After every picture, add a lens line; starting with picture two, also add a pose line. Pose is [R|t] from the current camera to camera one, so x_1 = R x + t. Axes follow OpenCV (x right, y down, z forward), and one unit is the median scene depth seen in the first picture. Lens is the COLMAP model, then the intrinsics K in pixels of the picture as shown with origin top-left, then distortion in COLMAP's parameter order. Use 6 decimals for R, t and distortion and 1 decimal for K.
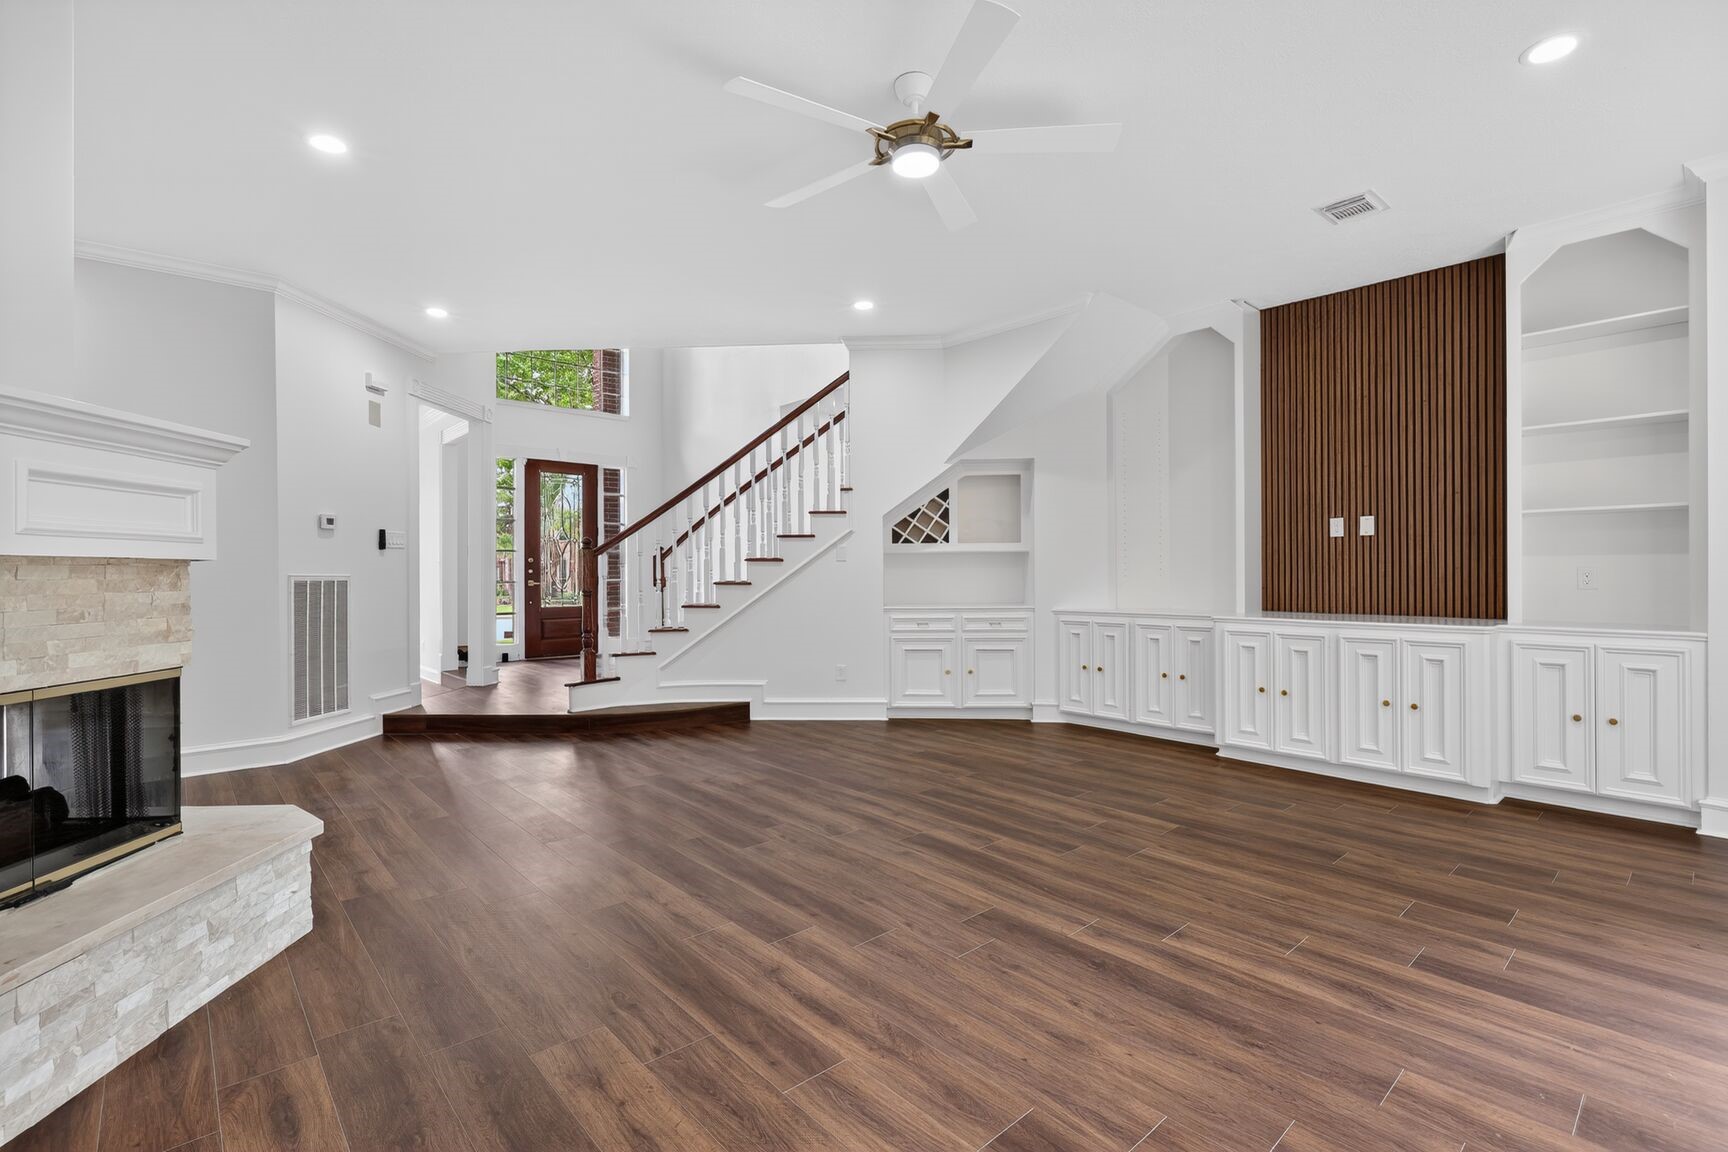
lens RADIAL K [[783.7, 0, 868.5], [0, 783.7, 573.3], [0, 0, 1]] dist [0.000070, -0.000178]
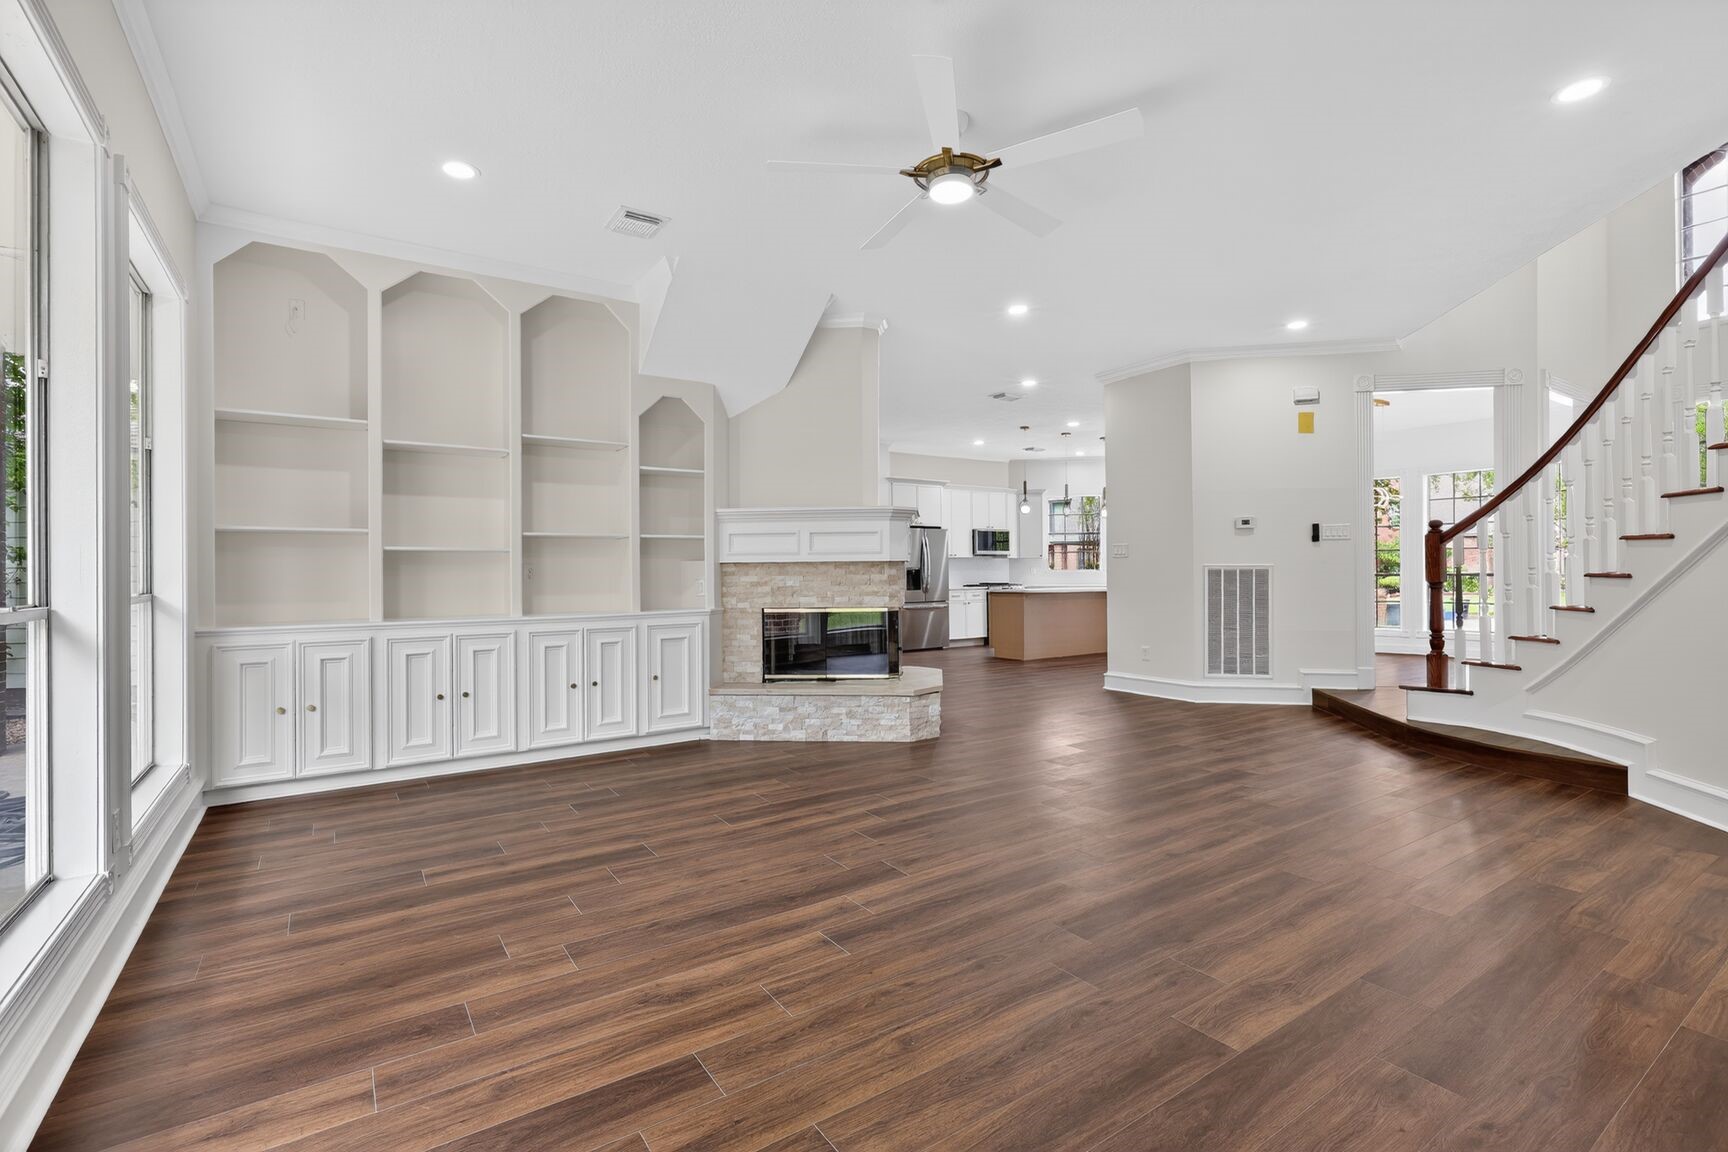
lens RADIAL K [[798.9, 0, 874.6], [0, 798.9, 570.5], [0, 0, 1]] dist [0.001239, 0.000152]
pose [[-0.135811, 0.006421, -0.990714, 0.915750], [0.009116, 0.999945, 0.005231, -0.001308], [0.990693, -0.008321, -0.135862, 0.804706]]
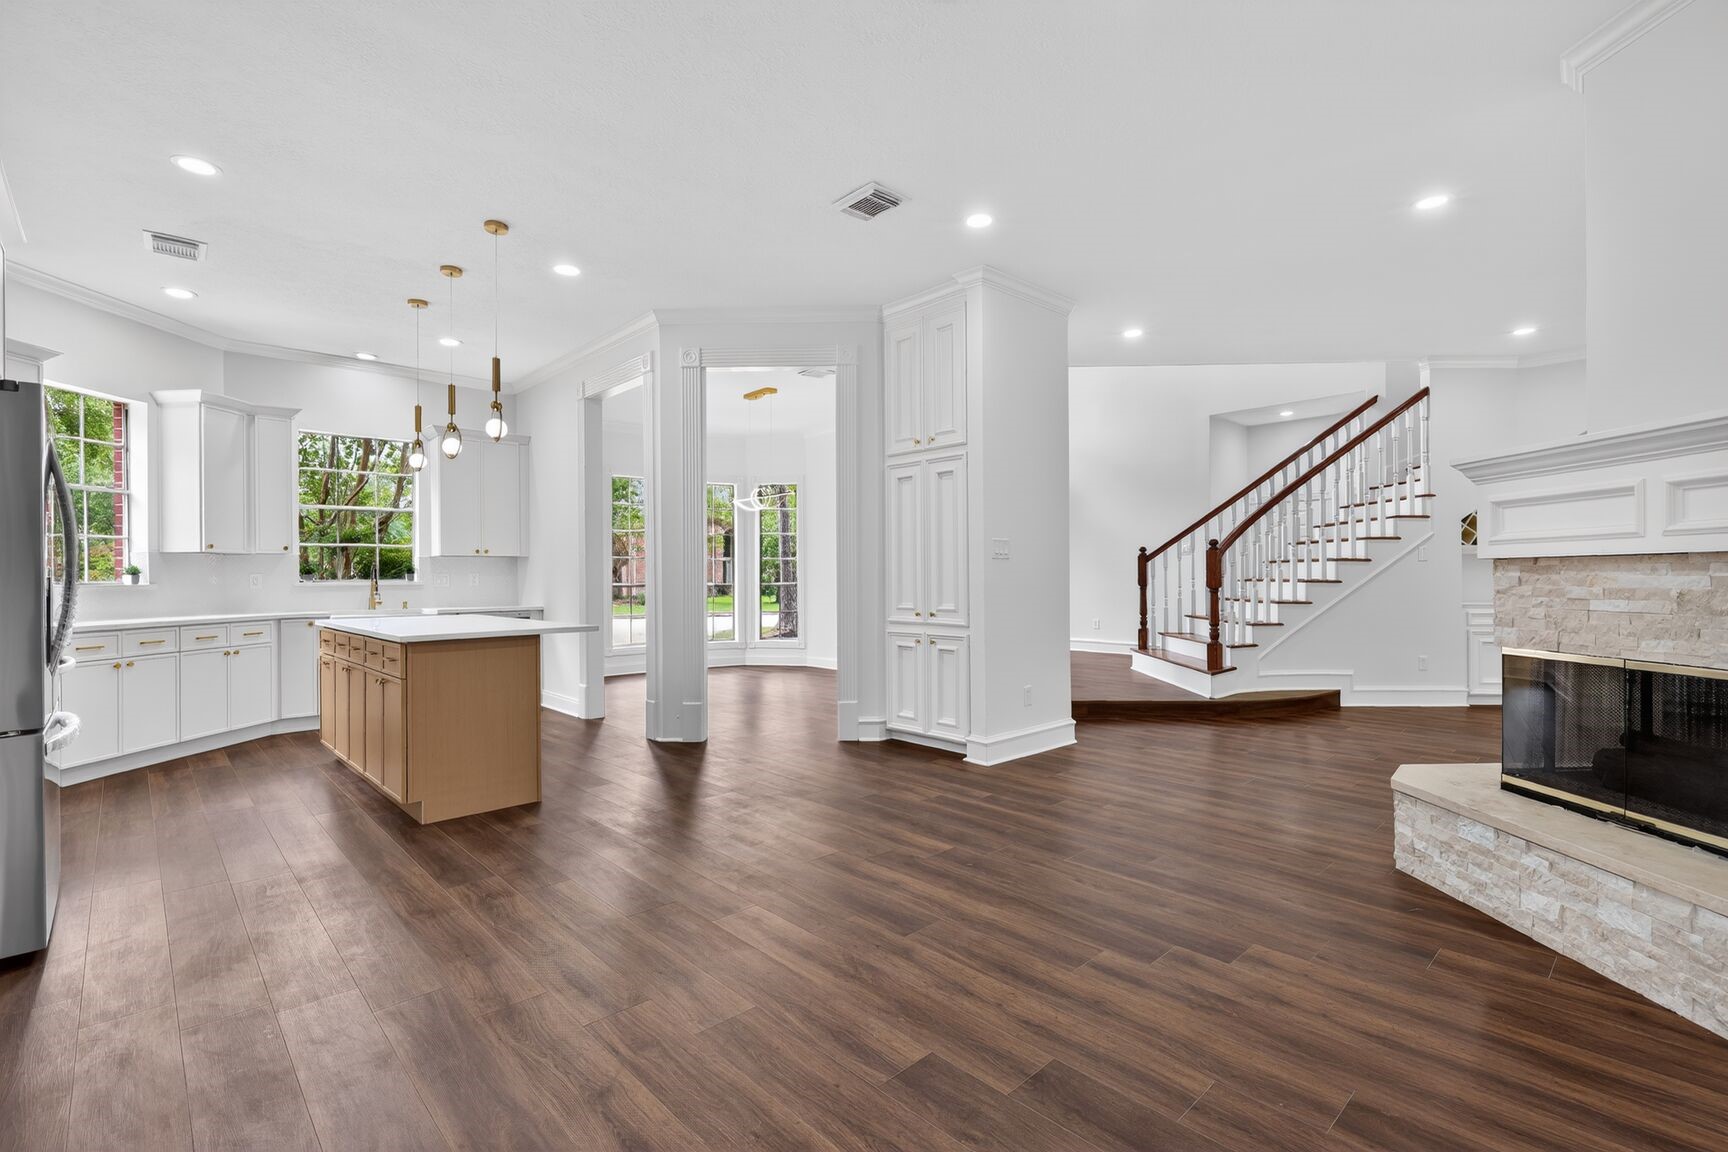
lens RADIAL K [[798.9, 0, 874.6], [0, 798.9, 570.5], [0, 0, 1]] dist [0.001239, 0.000152]
pose [[0.999807, 0.002946, 0.019426, -1.330759], [-0.002852, 0.999984, -0.004828, 0.008900], [-0.019440, 0.004772, 0.999800, -0.160919]]
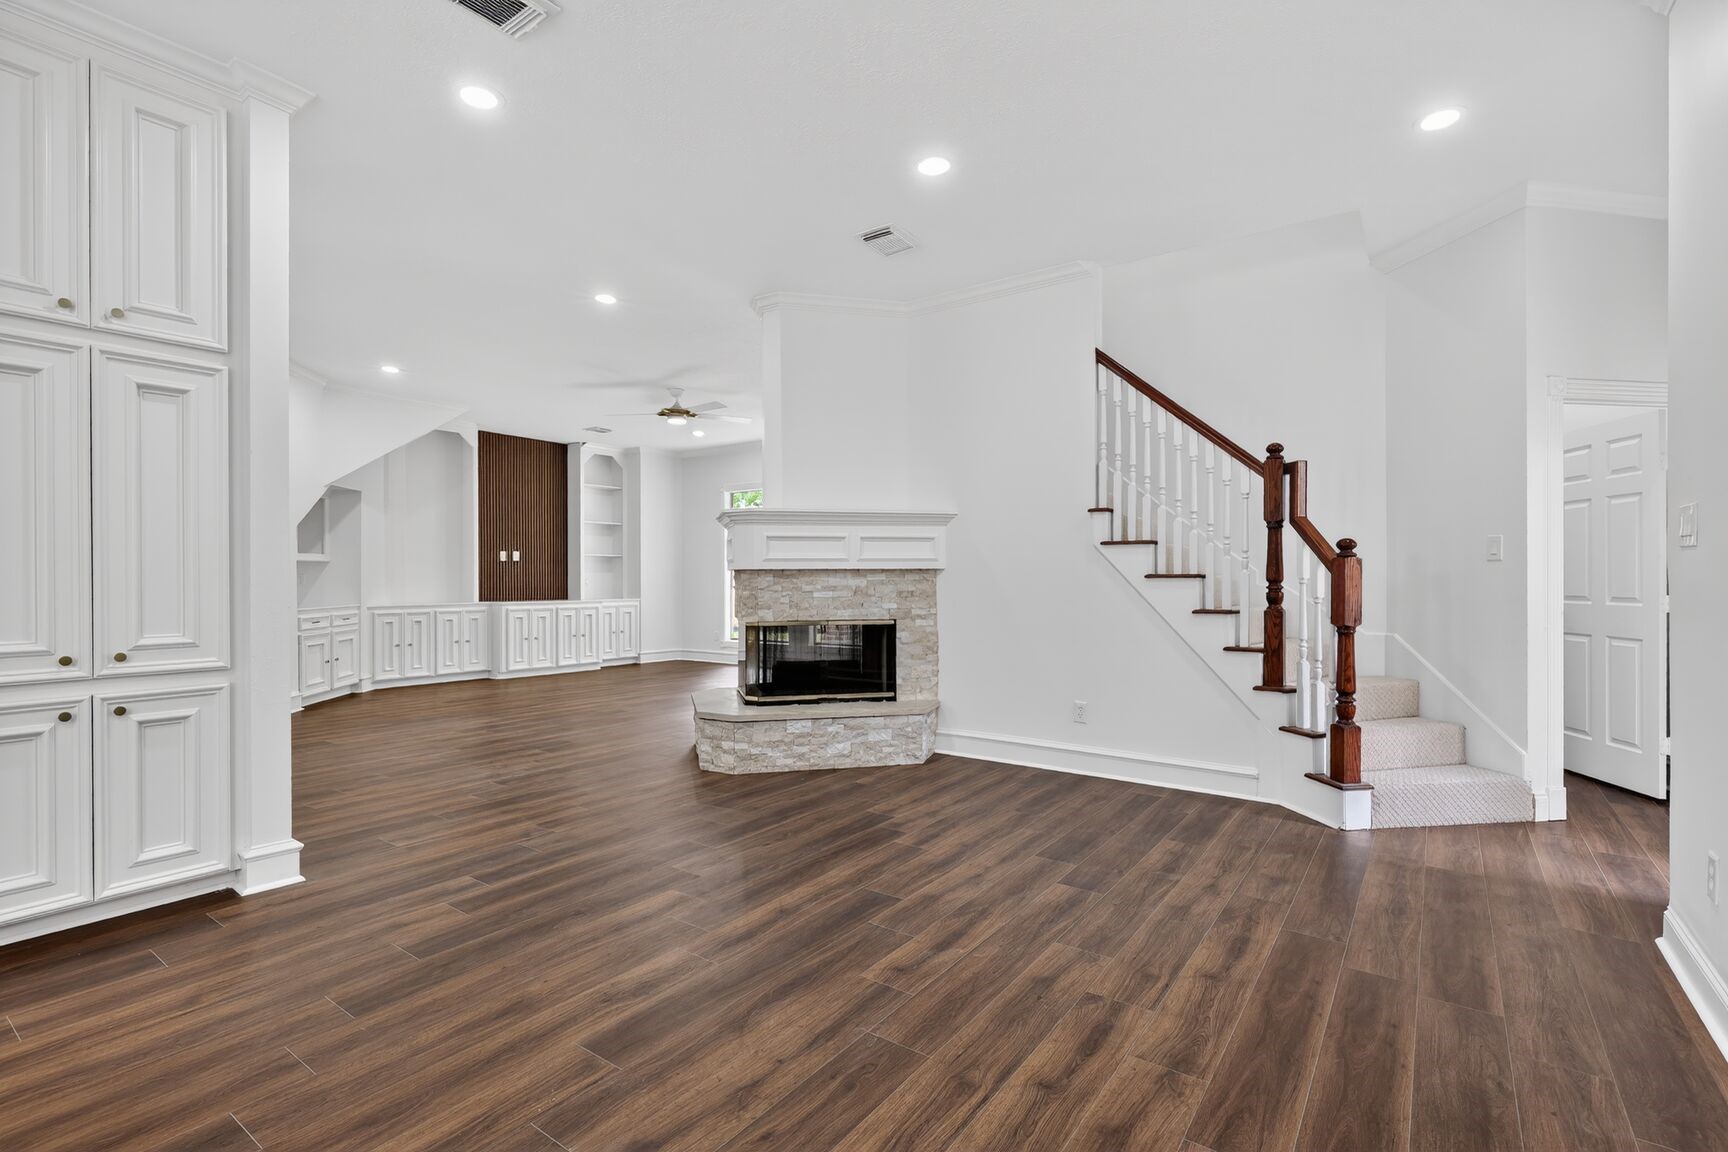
lens RADIAL K [[813.8, 0, 864.0], [0, 813.8, 576.0], [0, 0, 1]] dist [0.002969, 0.000109]
pose [[-0.216838, 0.009214, 0.976164, -2.085730], [0.002915, 0.999957, -0.008791, 0.014928], [-0.976203, 0.000939, -0.216856, 0.773046]]
